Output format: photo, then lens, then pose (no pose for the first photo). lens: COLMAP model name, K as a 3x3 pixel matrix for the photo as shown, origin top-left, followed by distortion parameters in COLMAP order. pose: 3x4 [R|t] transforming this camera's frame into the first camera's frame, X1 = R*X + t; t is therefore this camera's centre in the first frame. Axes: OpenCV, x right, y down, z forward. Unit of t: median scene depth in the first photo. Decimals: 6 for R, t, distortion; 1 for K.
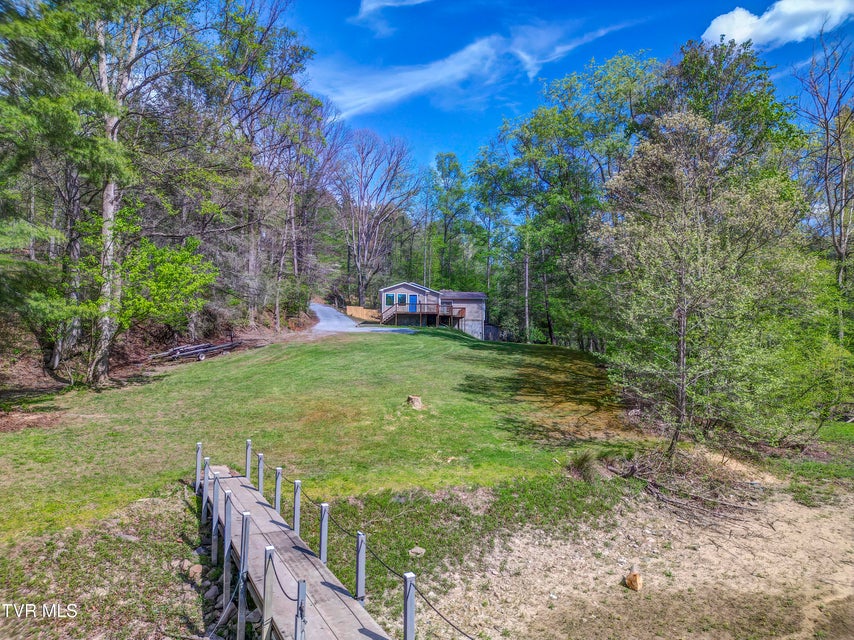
lens RADIAL K [[598.1, 0, 427.0], [0, 598.1, 320.0], [0, 0, 1]] dist [0.076185, -0.083774]
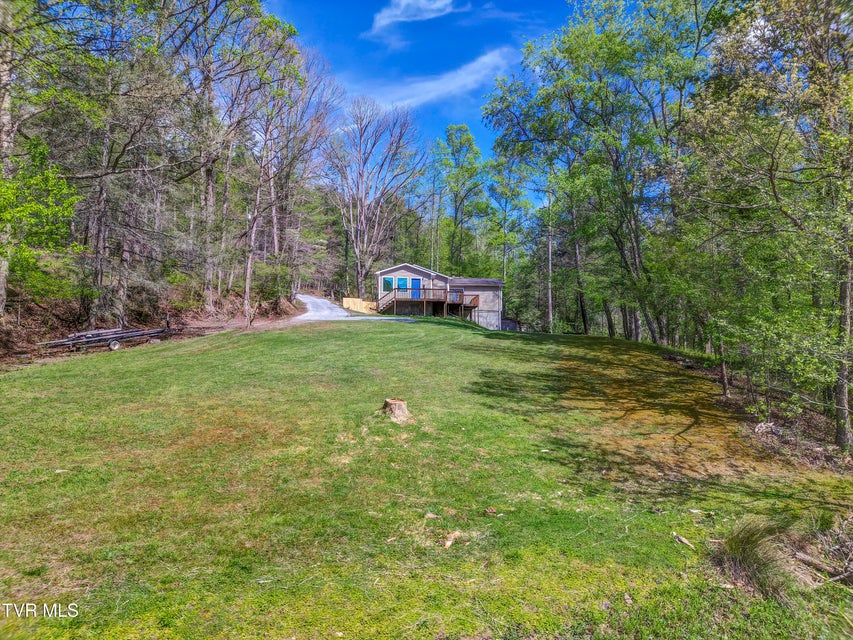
lens RADIAL K [[597.4, 0, 426.5], [0, 597.4, 320.0], [0, 0, 1]] dist [0.076185, -0.083774]
pose [[0.999756, -0.002484, -0.021963, 0.013048], [0.002299, 0.999962, -0.008437, 0.030339], [0.021983, 0.008385, 0.999723, 0.233697]]
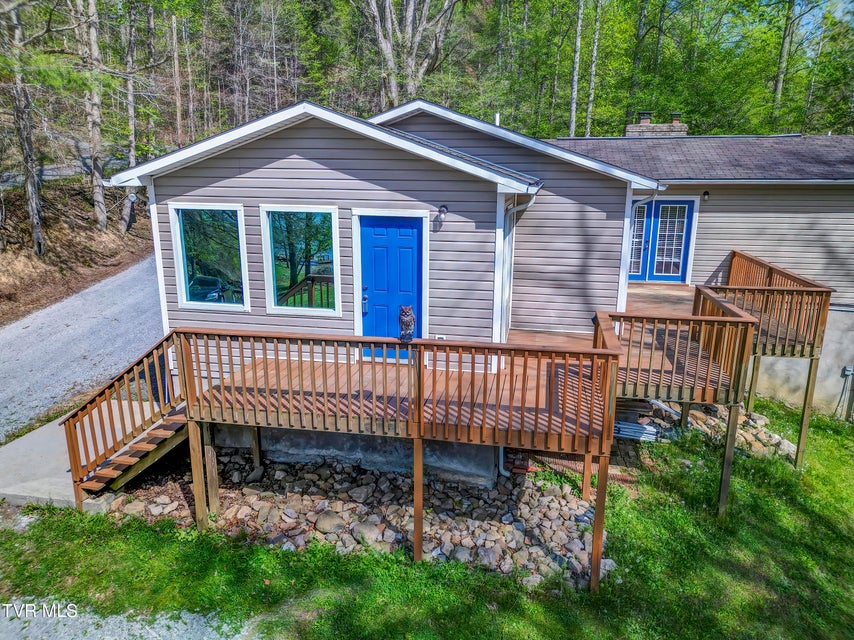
lens RADIAL K [[598.1, 0, 427.0], [0, 598.1, 320.0], [0, 0, 1]] dist [0.076185, -0.083774]
pose [[0.963801, 0.063490, -0.258952, 0.019738], [0.015123, 0.956652, 0.290841, -0.076739], [0.266193, -0.284229, 0.921062, 1.199885]]
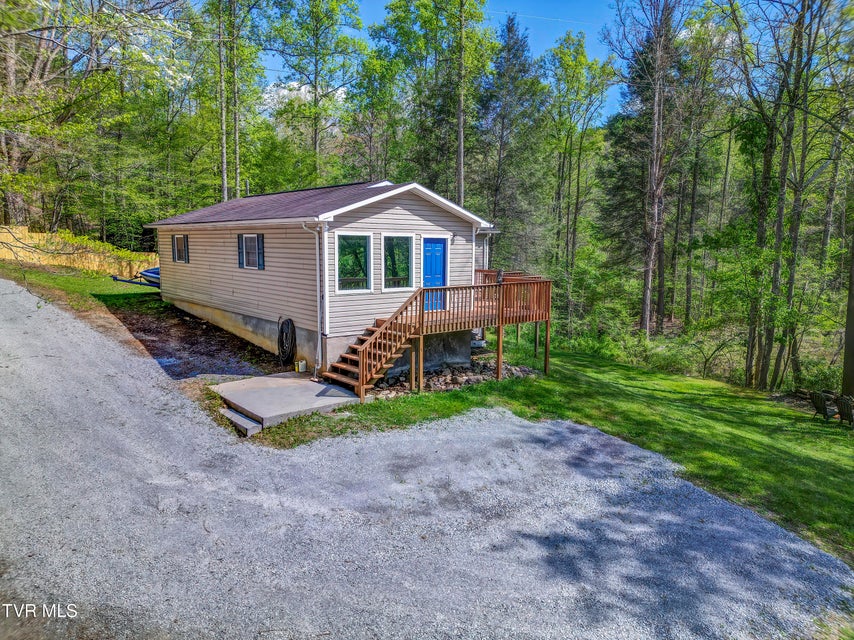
lens RADIAL K [[598.1, 0, 427.0], [0, 598.1, 320.0], [0, 0, 1]] dist [0.076185, -0.083774]
pose [[0.817763, -0.072825, 0.570930, -0.219868], [-0.038899, 0.982701, 0.181066, -0.072192], [-0.574240, -0.170277, 0.800784, 1.086660]]
